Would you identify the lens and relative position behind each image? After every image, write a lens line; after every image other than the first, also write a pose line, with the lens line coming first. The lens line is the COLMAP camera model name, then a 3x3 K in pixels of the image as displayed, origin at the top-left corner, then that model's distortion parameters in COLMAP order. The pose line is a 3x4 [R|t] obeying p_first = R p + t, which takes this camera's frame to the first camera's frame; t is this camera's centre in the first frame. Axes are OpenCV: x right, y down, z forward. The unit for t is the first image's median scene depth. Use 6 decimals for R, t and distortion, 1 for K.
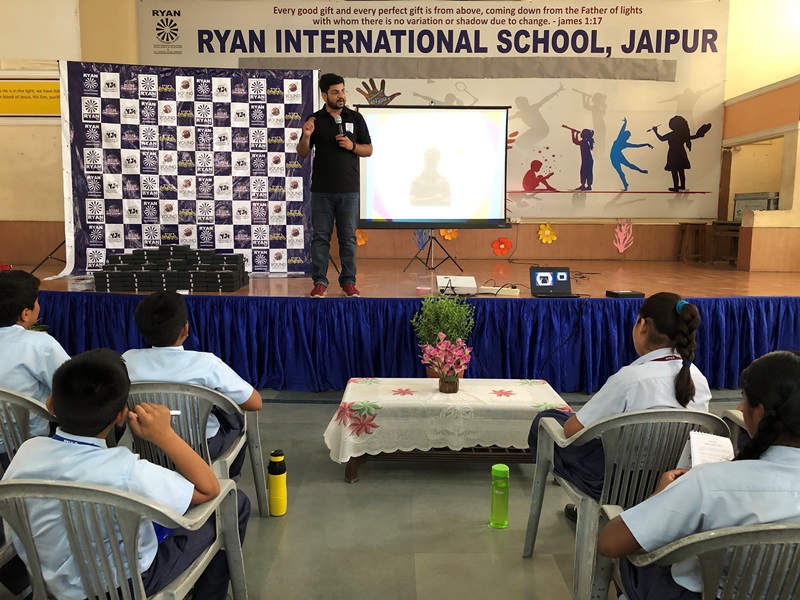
lens RADIAL K [[680.9, 0, 395.3], [0, 680.9, 301.3], [0, 0, 1]] dist [0.005409, 0.000619]
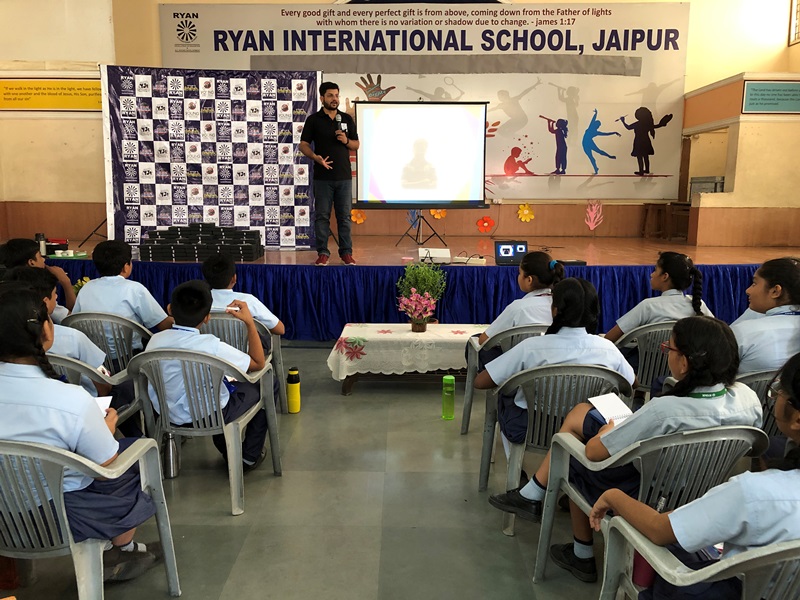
lens RADIAL K [[680.9, 0, 395.3], [0, 680.9, 301.3], [0, 0, 1]] dist [0.005409, 0.000619]
pose [[0.999983, 0.000219, -0.005823, 0.015074], [-0.000040, 0.999525, 0.030828, 0.011914], [0.005827, -0.030827, 0.999508, -0.130636]]
